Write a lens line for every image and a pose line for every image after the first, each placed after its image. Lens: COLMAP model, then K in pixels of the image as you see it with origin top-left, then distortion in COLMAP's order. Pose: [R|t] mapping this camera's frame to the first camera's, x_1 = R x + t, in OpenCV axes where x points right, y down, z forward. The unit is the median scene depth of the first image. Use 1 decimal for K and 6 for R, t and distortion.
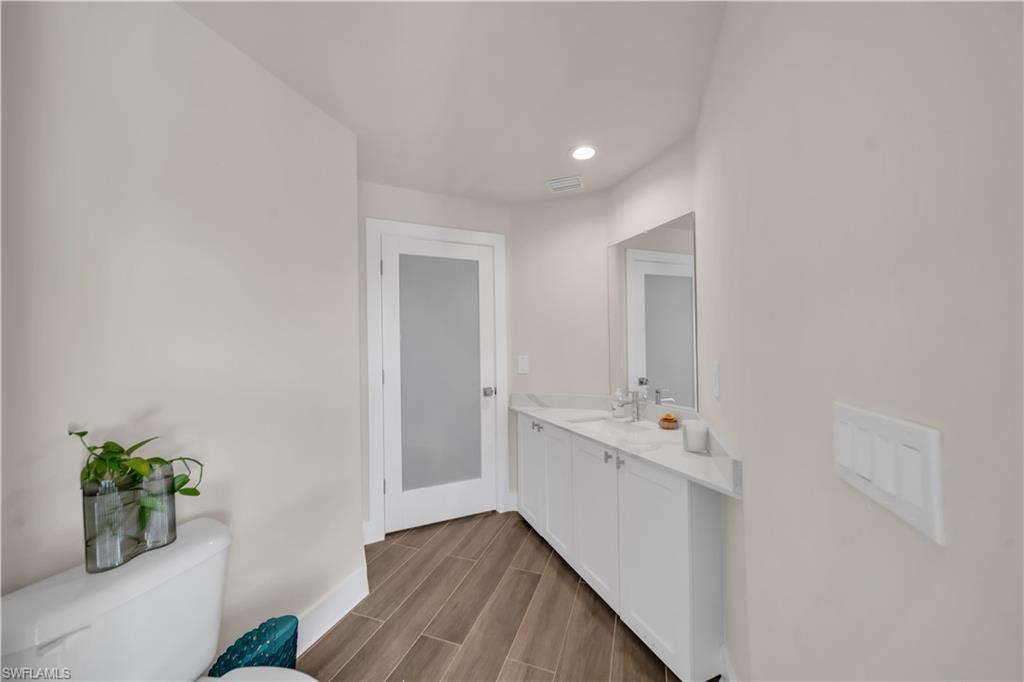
lens RADIAL K [[356.5, 0, 513.1], [0, 356.5, 342.4], [0, 0, 1]] dist [-0.009453, -0.000127]
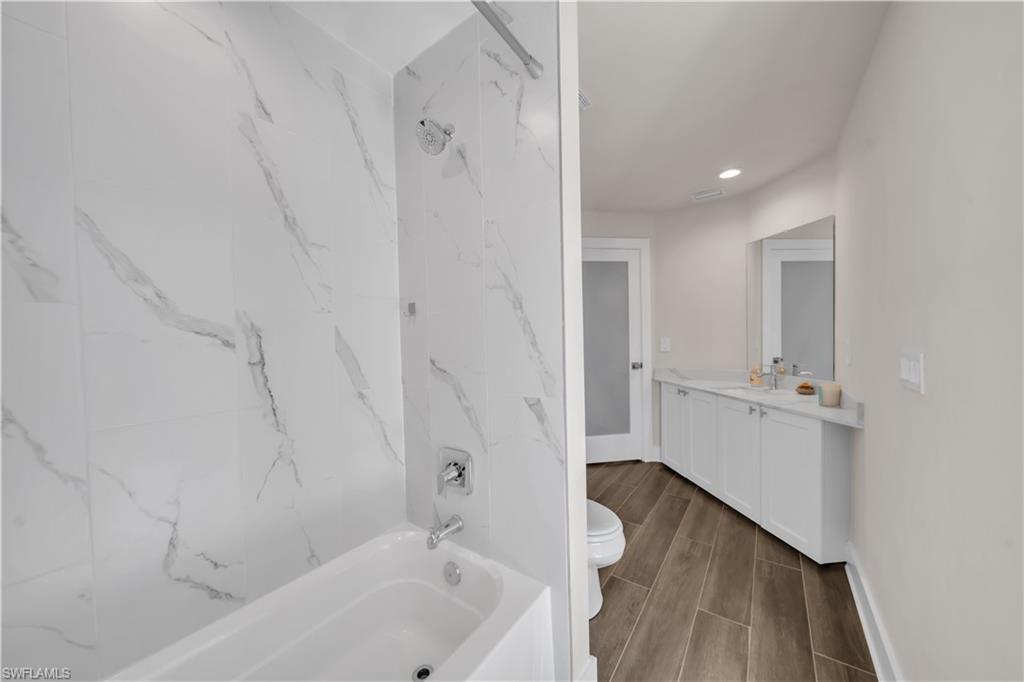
lens RADIAL K [[356.5, 0, 510.3], [0, 356.5, 342.3], [0, 0, 1]] dist [-0.009453, -0.000127]
pose [[0.960618, -0.000094, -0.277874, -0.181420], [0.011197, 0.999201, 0.038372, 0.003517], [0.277648, -0.039972, 0.959851, -0.403803]]
